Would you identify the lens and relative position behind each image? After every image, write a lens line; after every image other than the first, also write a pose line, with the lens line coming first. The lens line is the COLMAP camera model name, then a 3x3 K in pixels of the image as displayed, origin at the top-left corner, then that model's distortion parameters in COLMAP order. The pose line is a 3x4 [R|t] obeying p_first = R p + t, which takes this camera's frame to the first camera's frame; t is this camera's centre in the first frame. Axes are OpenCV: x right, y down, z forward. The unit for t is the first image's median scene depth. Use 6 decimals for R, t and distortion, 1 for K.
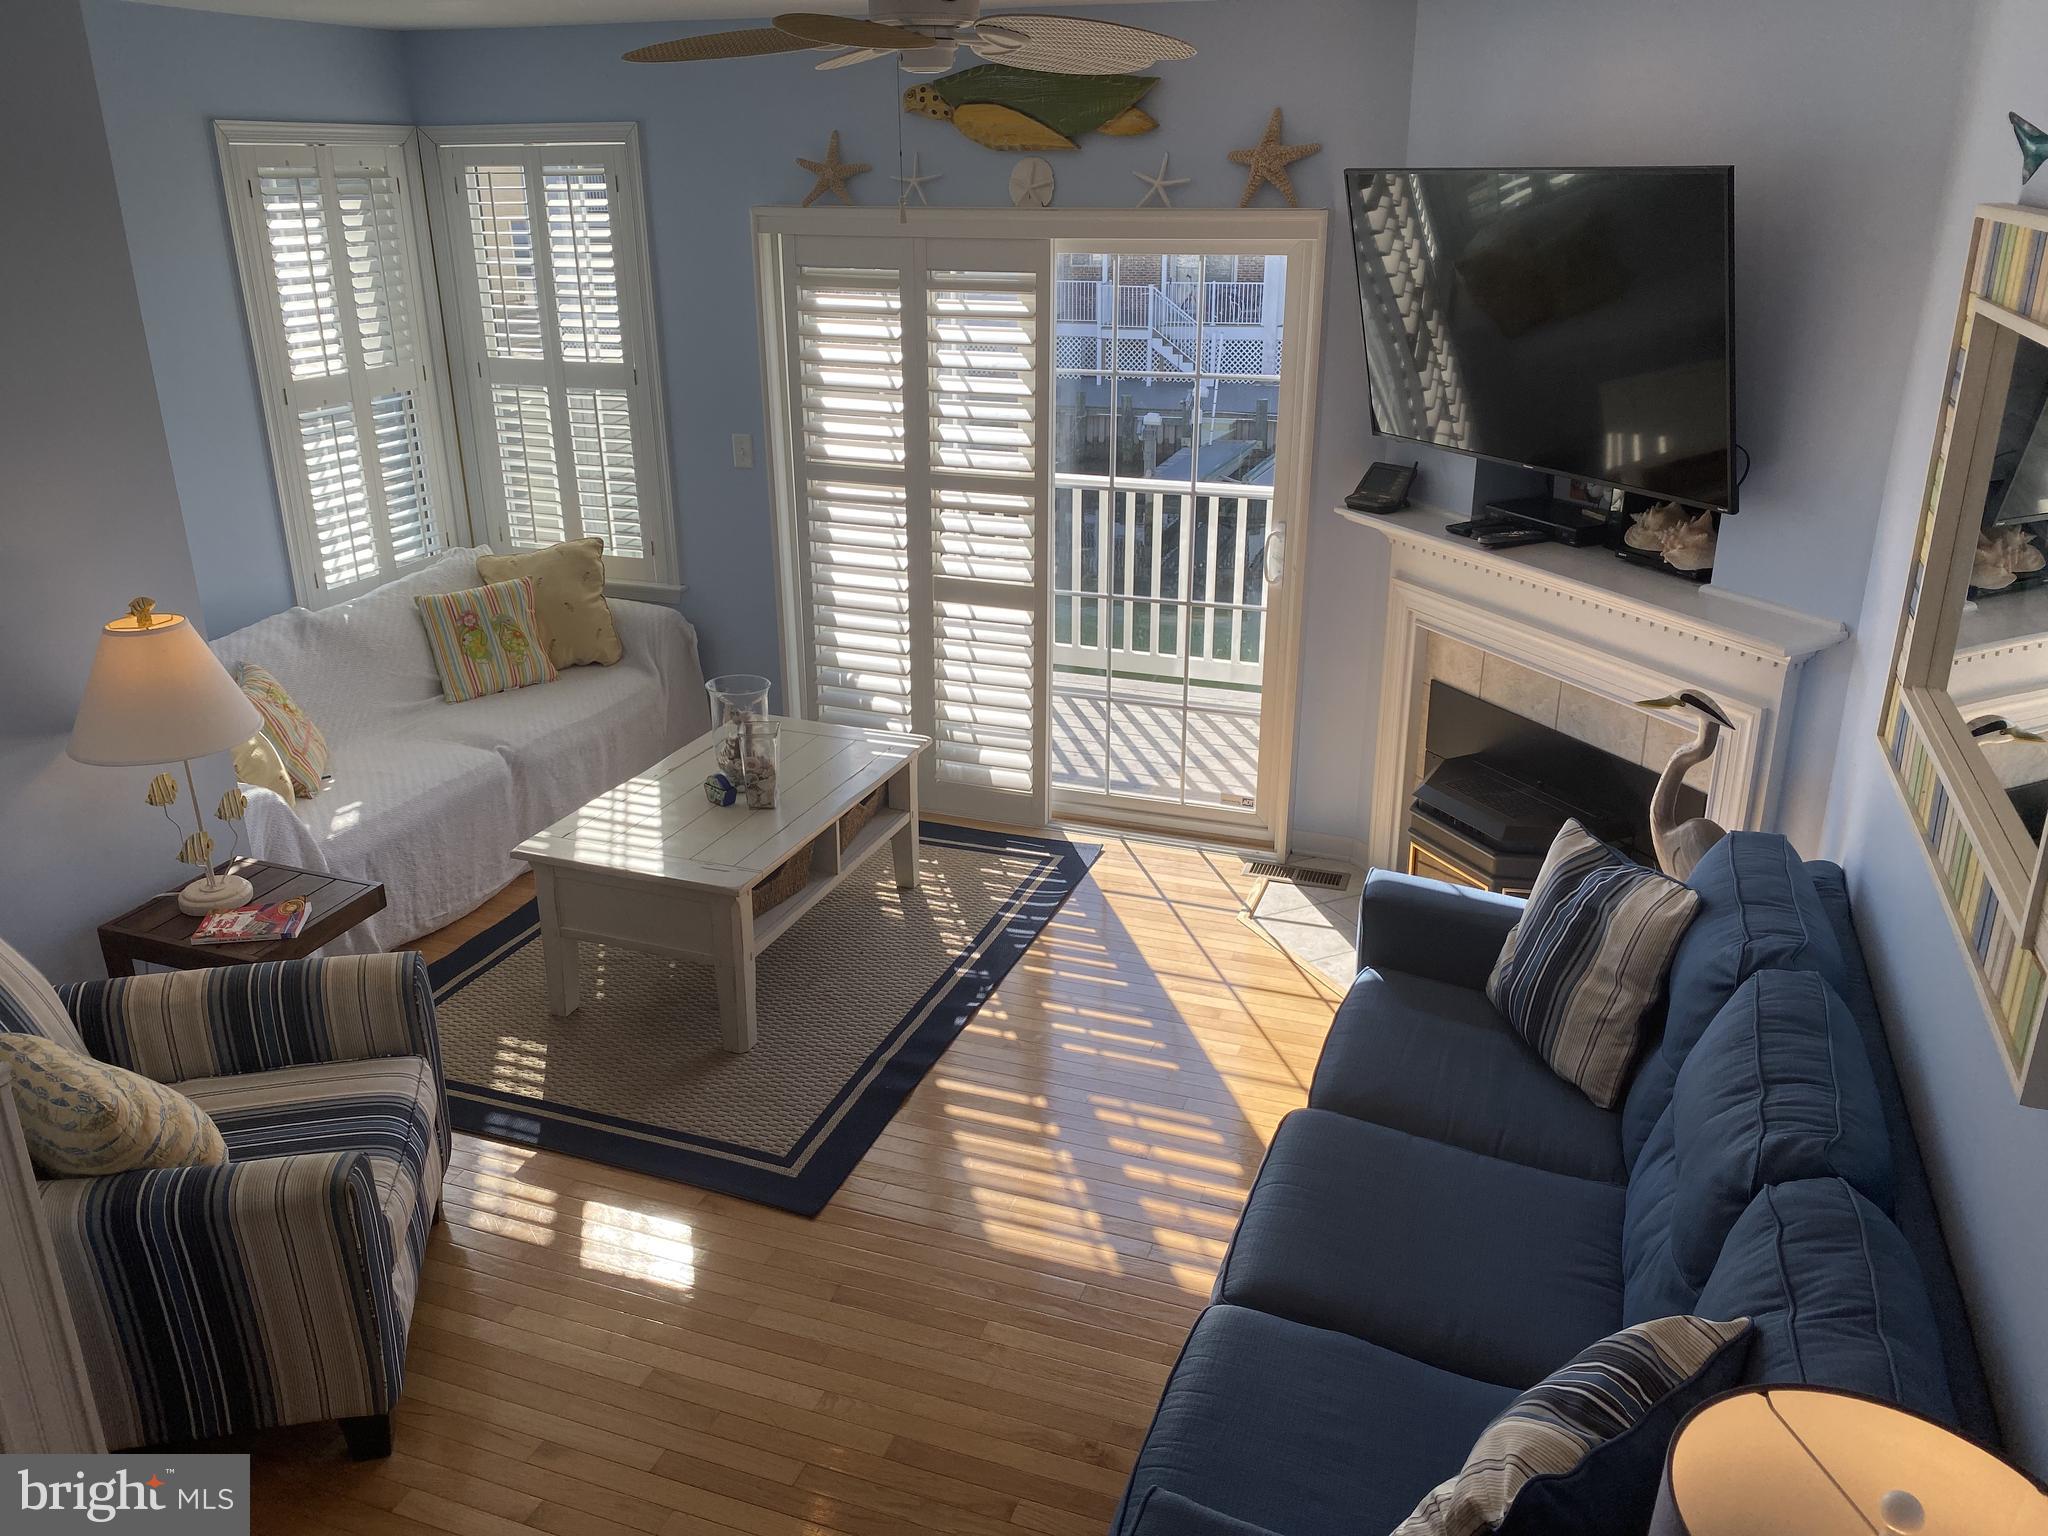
lens RADIAL K [[1562.6, 0, 1017.7], [0, 1562.6, 770.0], [0, 0, 1]] dist [-0.007974, -0.006205]
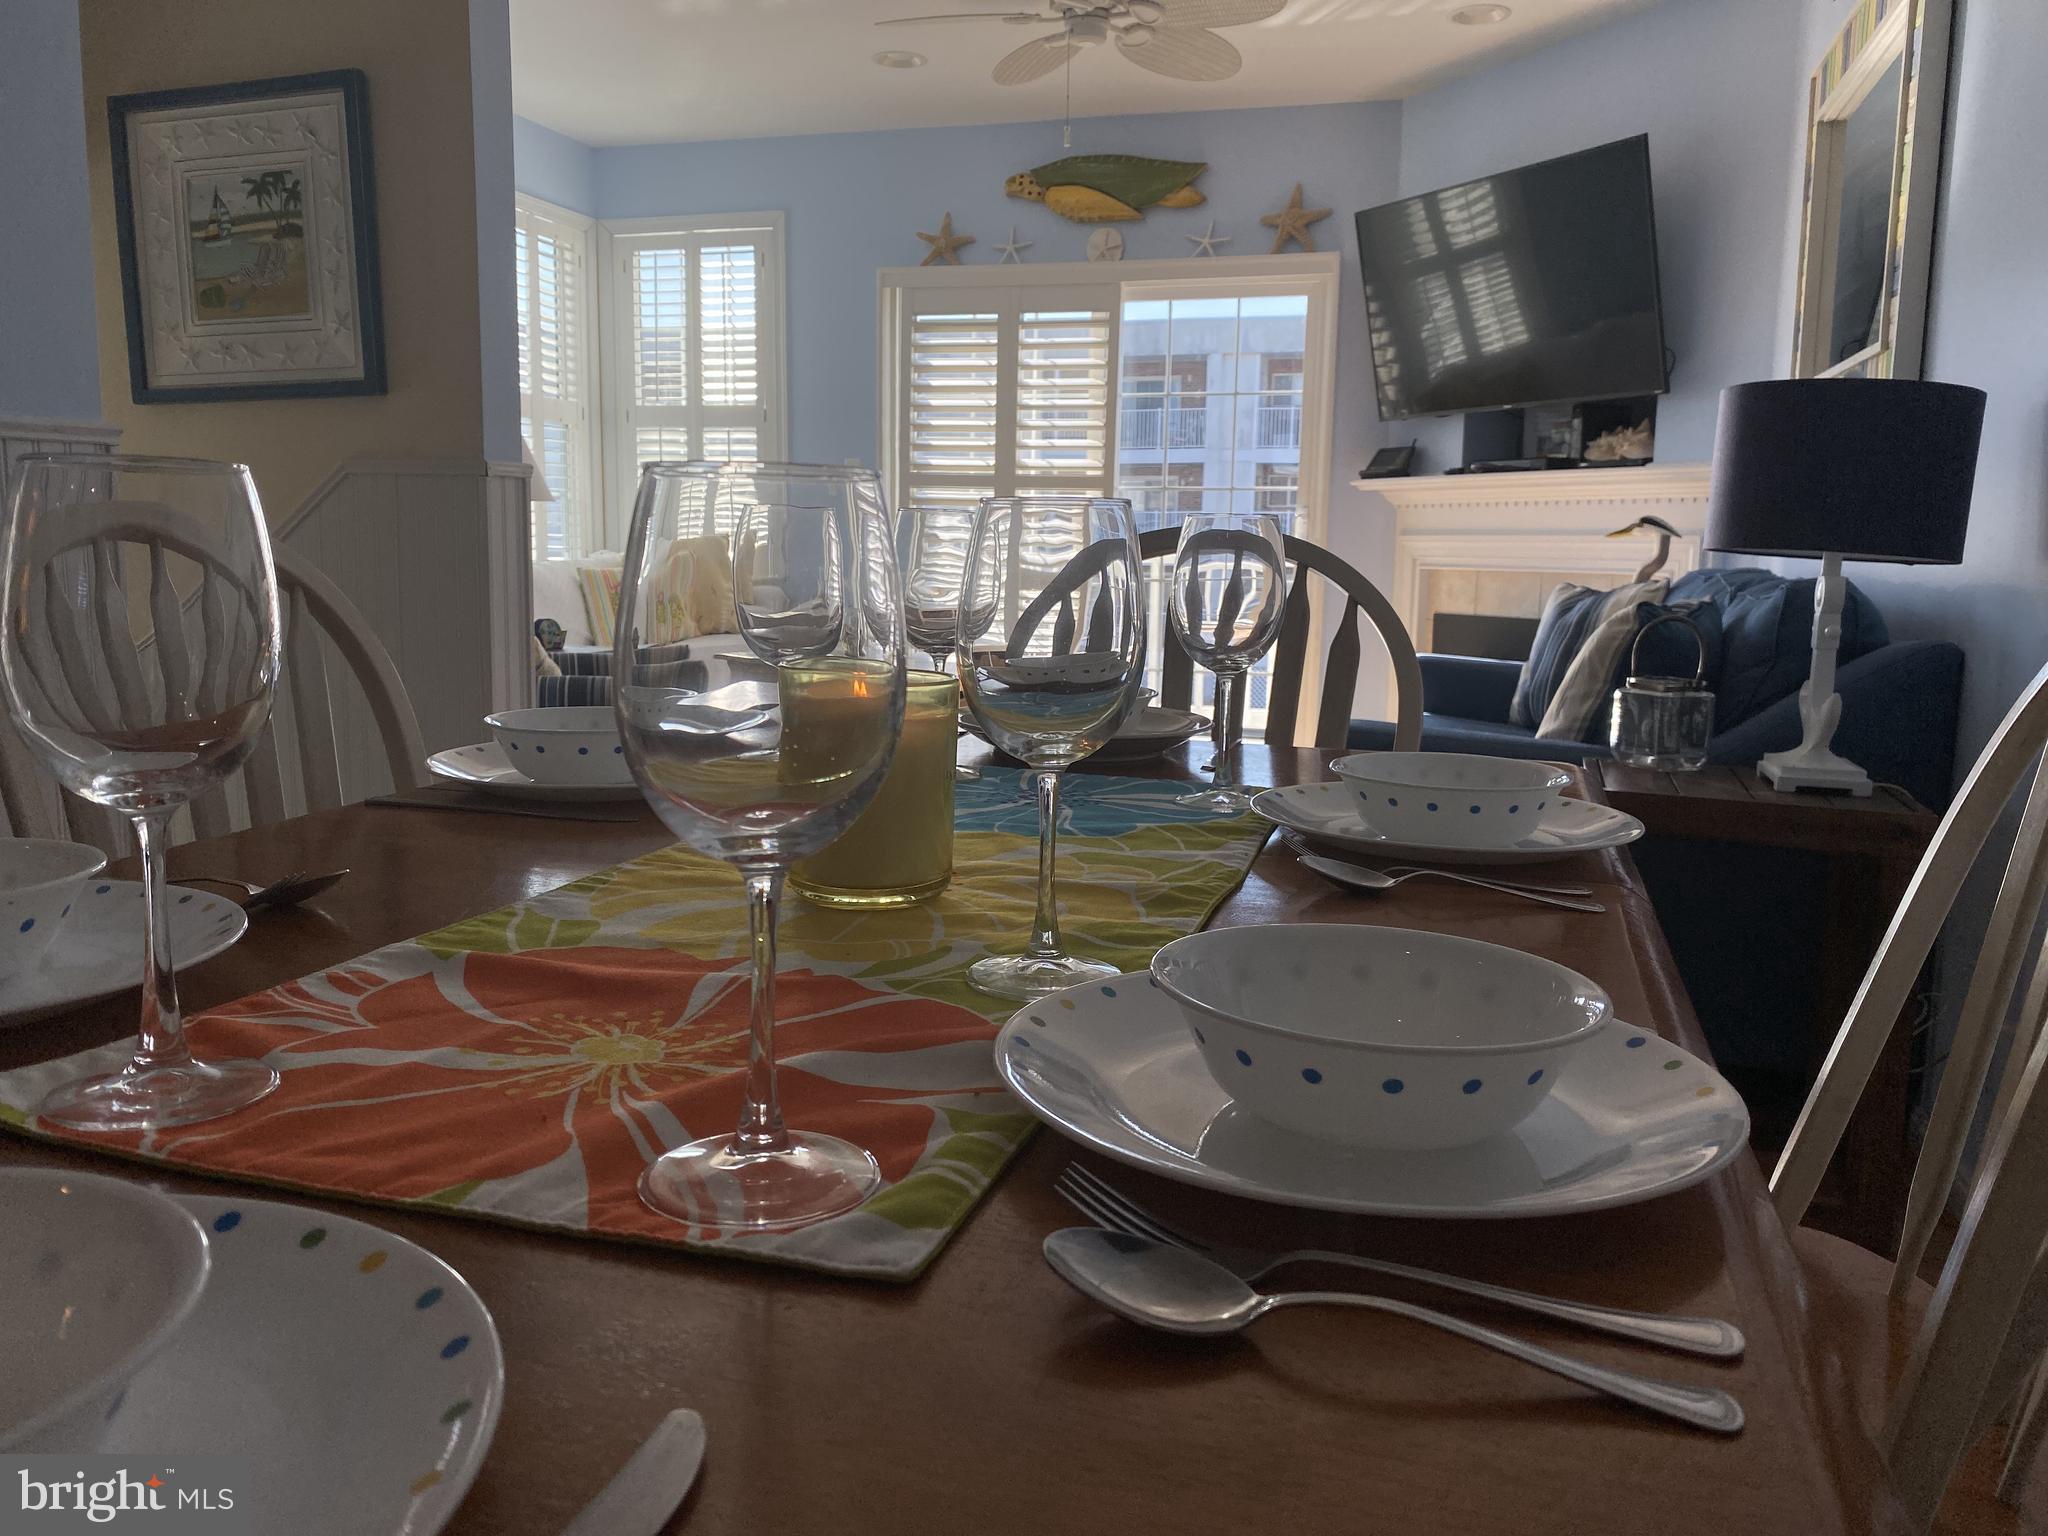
lens RADIAL K [[1562.6, 0, 1036.5], [0, 1562.6, 770.9], [0, 0, 1]] dist [-0.007974, -0.006205]
pose [[0.998487, 0.015749, 0.052675, -0.108241], [-0.003947, 0.976153, -0.217048, 0.322824], [-0.054838, 0.216512, 0.974739, -0.152584]]
